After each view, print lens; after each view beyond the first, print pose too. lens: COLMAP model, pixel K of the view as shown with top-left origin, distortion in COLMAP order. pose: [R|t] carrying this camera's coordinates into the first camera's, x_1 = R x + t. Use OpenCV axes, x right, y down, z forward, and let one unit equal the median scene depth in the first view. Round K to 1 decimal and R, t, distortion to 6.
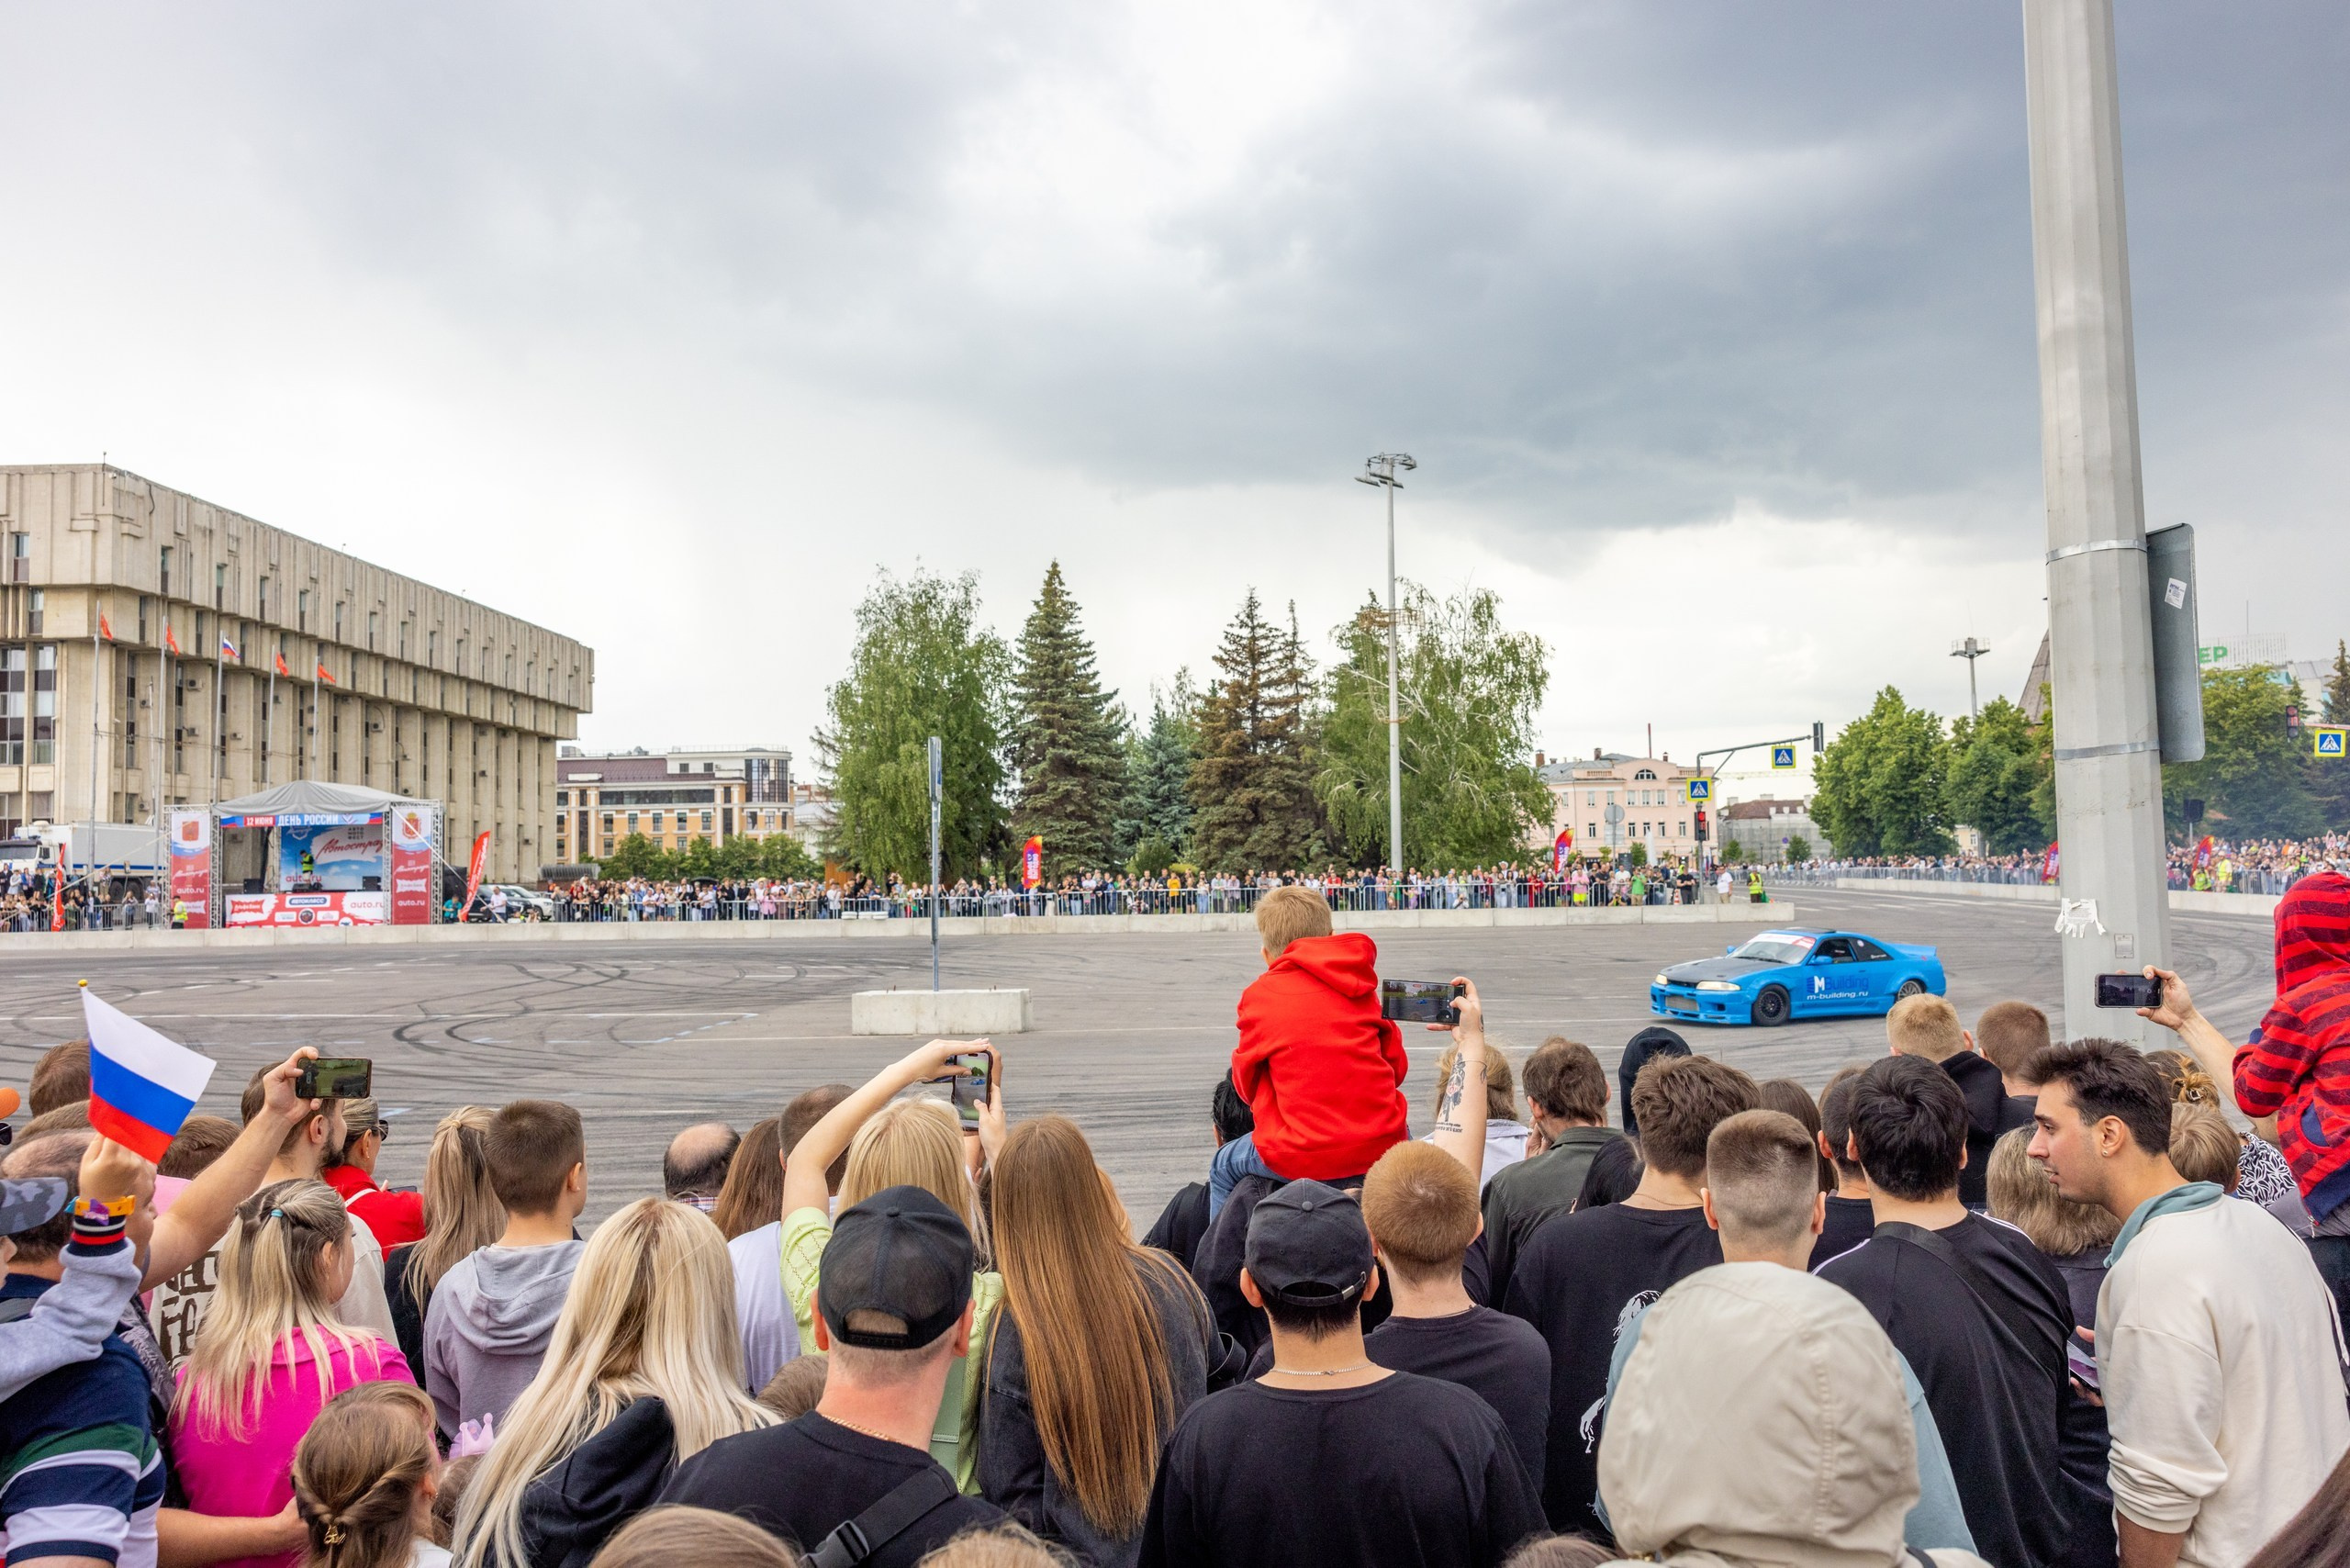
lens RADIAL K [[1854.8, 0, 1179.6], [0, 1854.8, 775.9], [0, 0, 1]] dist [0.009048, -0.000538]
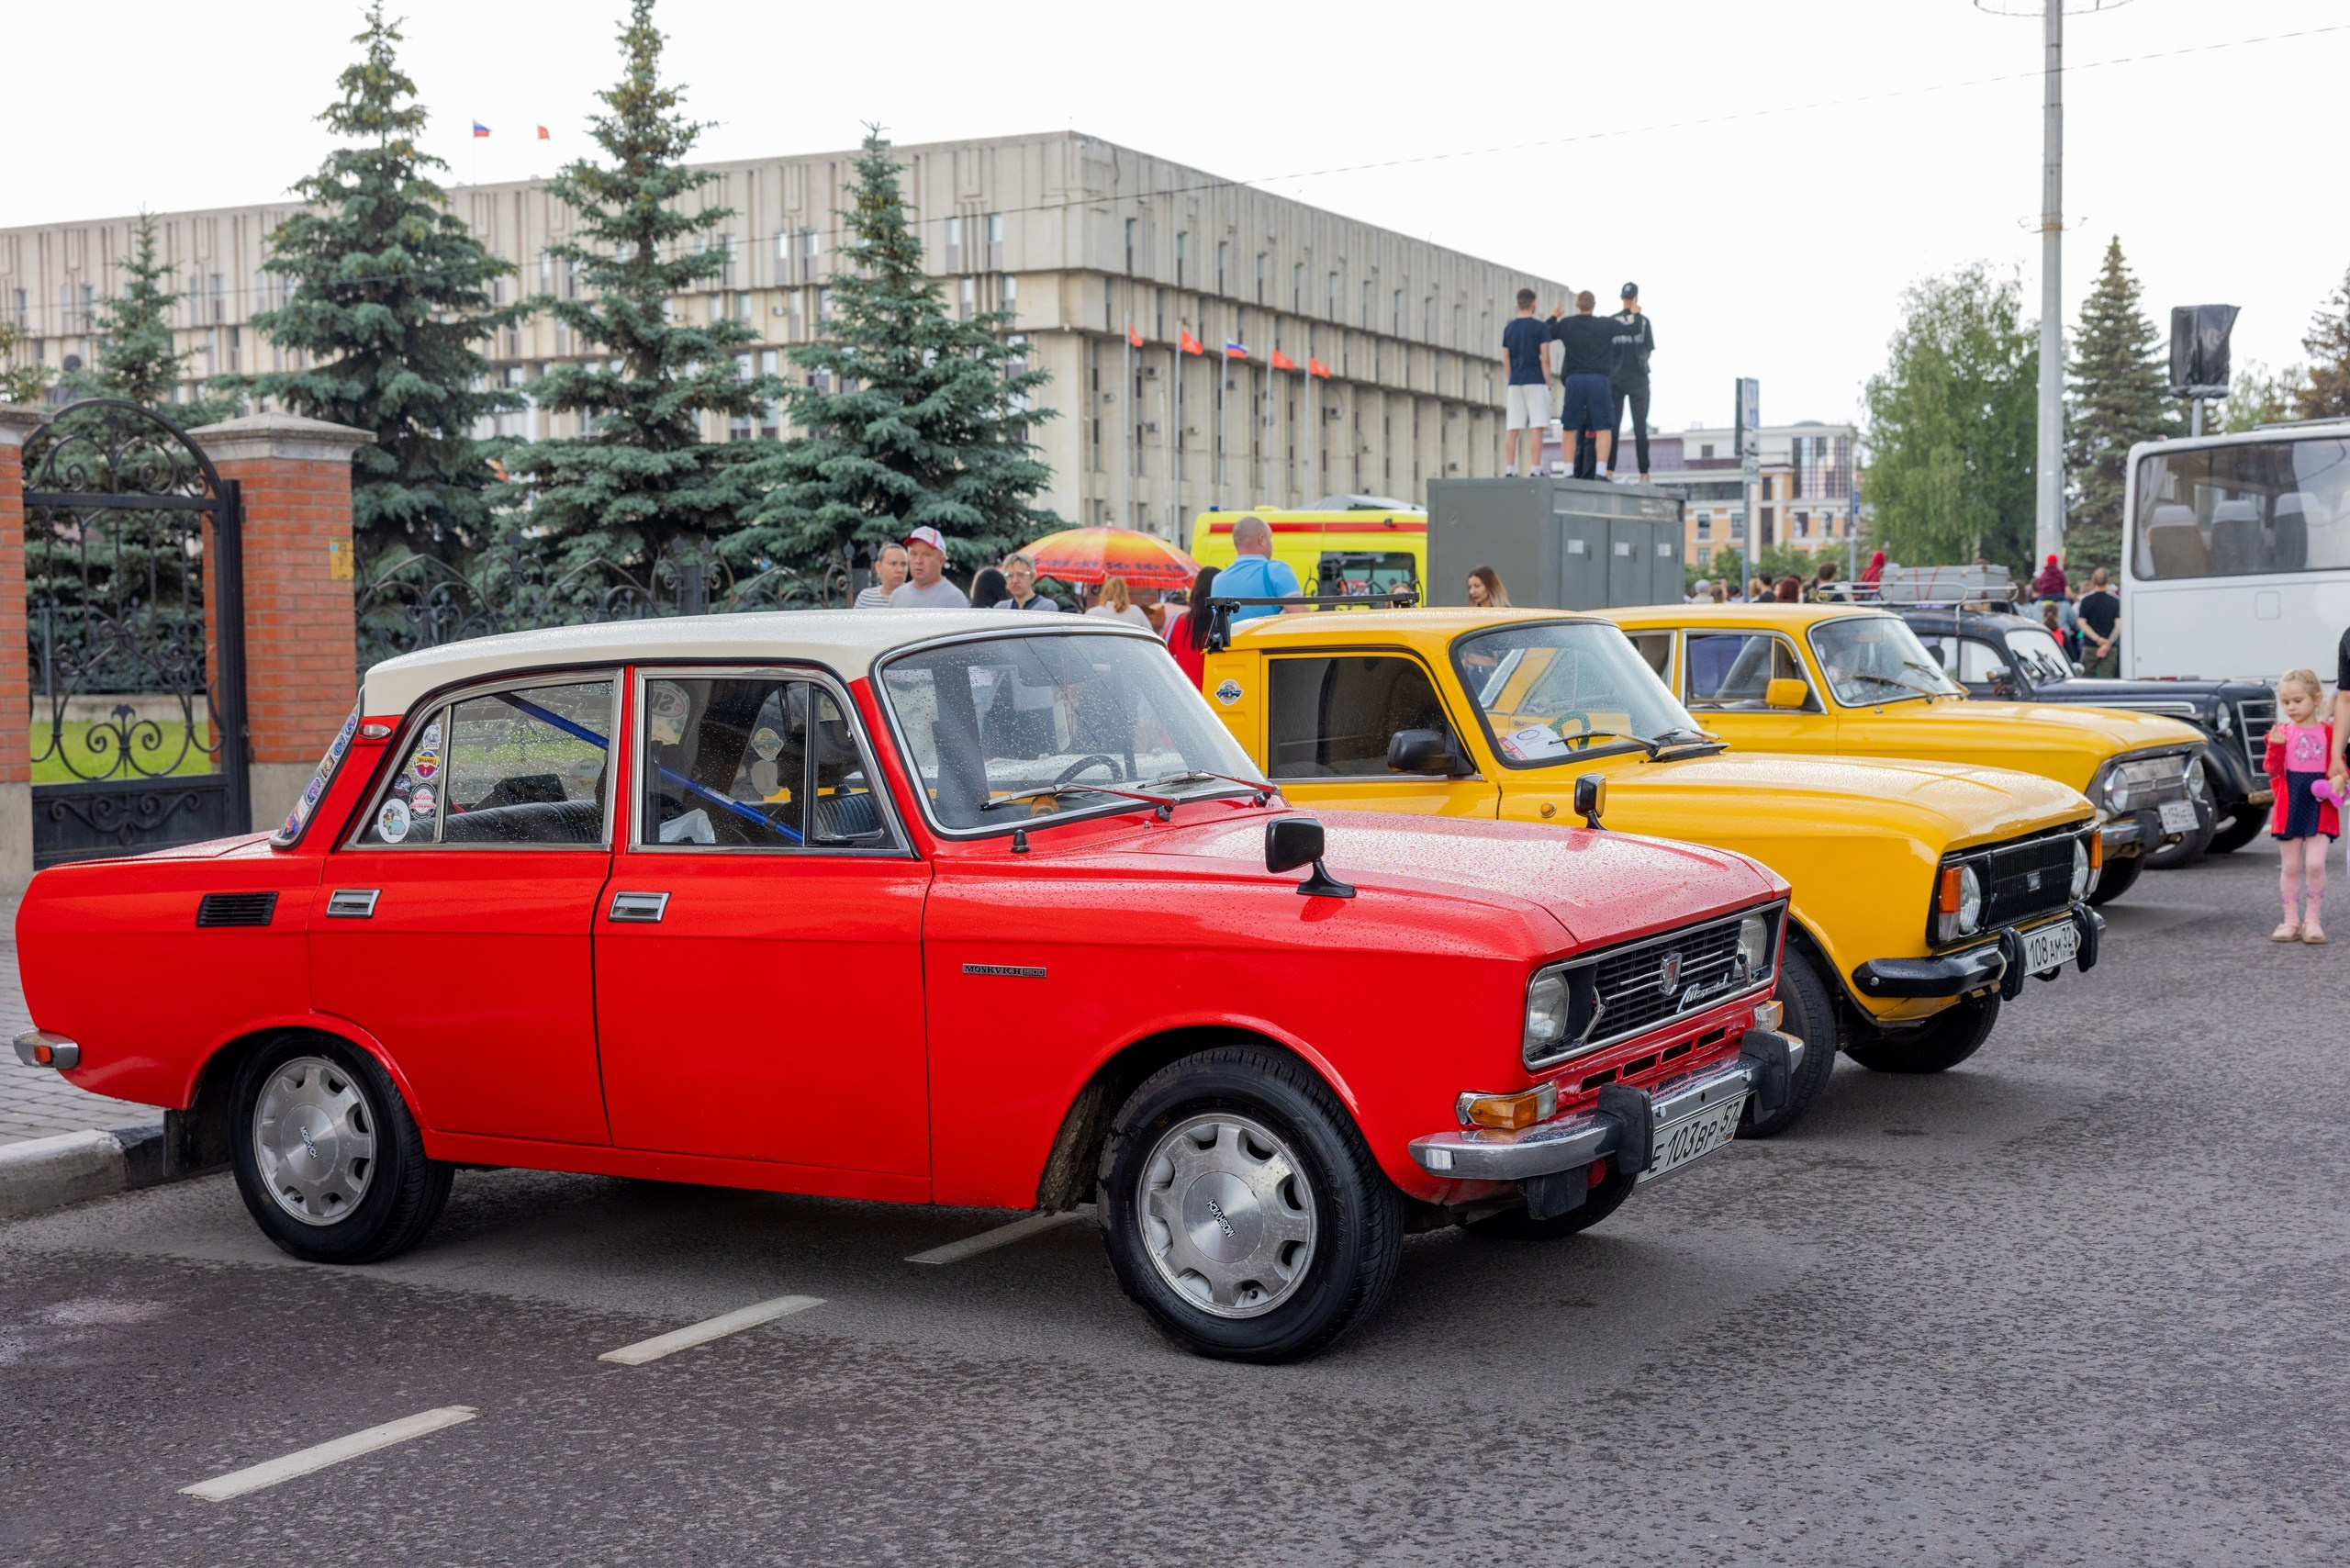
lens RADIAL K [[3247.6, 0, 1128.4], [0, 3247.6, 785.2], [0, 0, 1]] dist [0.000860, 0.027408]
pose [[0.905566, 0.030492, -0.423108, 0.107756], [0.014316, 0.994649, 0.102320, -0.012777], [0.423964, -0.098715, 0.900283, -0.390378]]
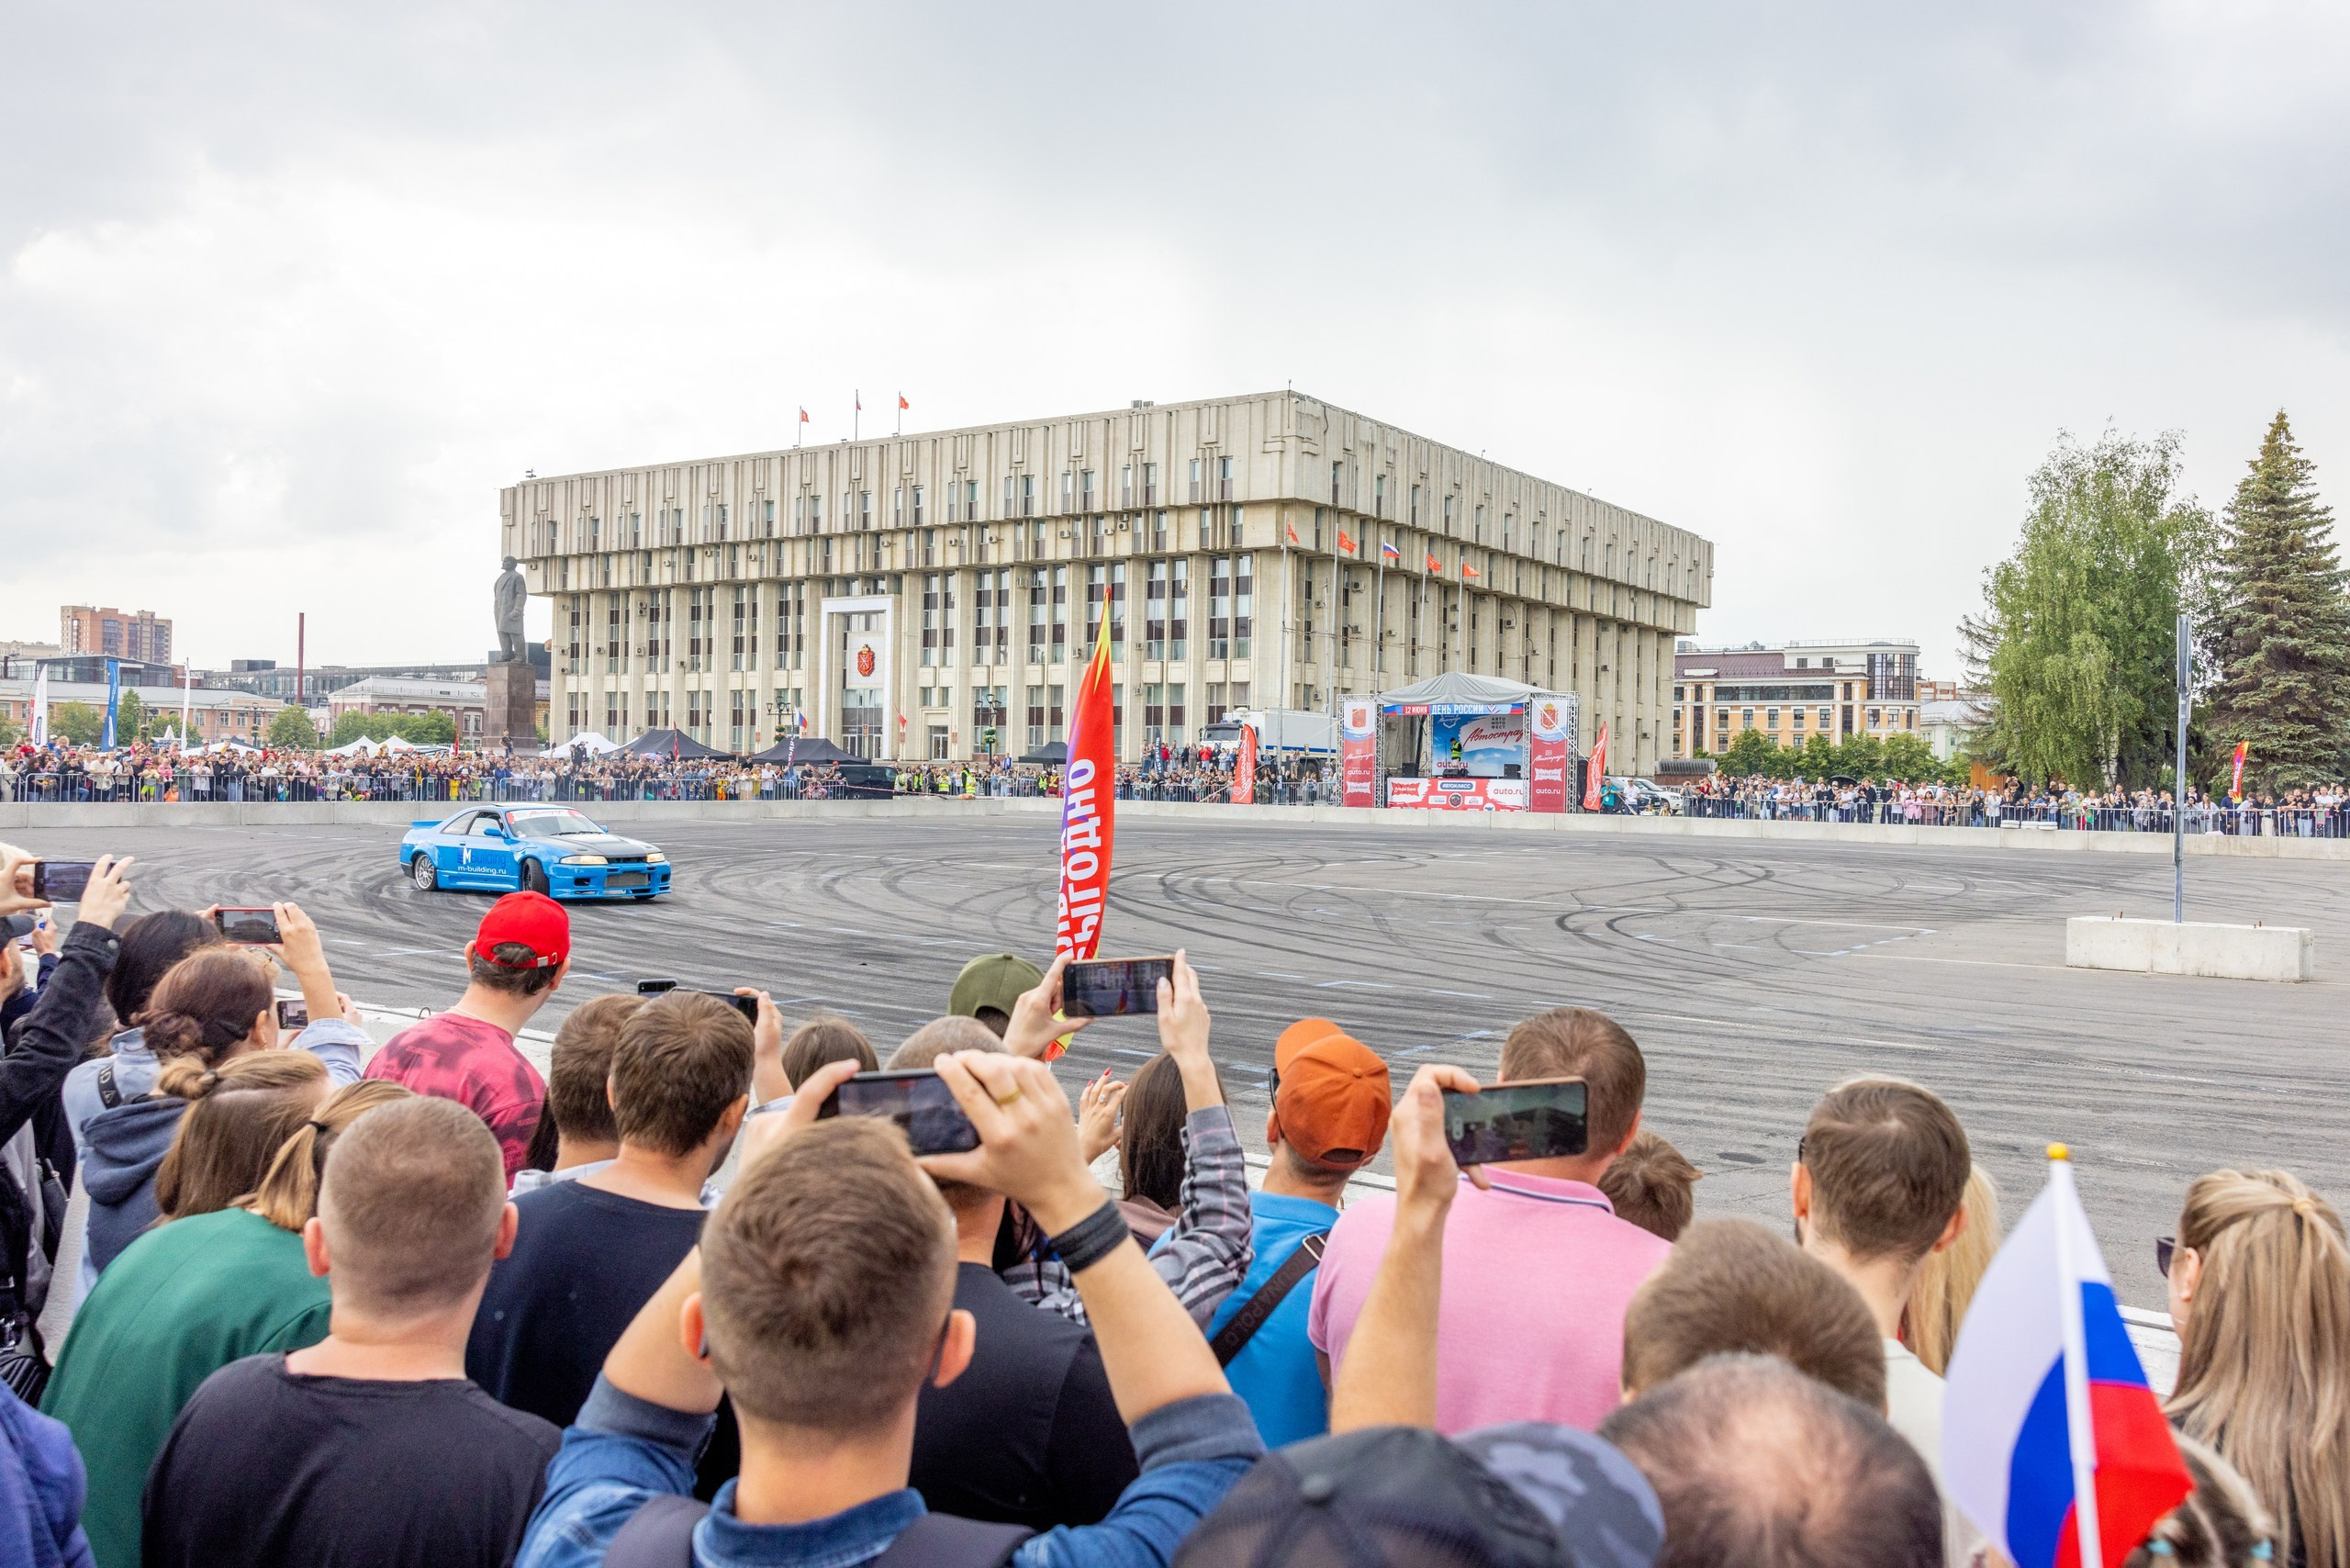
lens RADIAL K [[1854.8, 0, 1179.6], [0, 1854.8, 775.9], [0, 0, 1]] dist [0.009048, -0.000538]
pose [[0.836979, 0.033877, -0.546186, -0.012529], [-0.003448, 0.998389, 0.056641, 0.001194], [0.547224, -0.045524, 0.835747, 0.015293]]
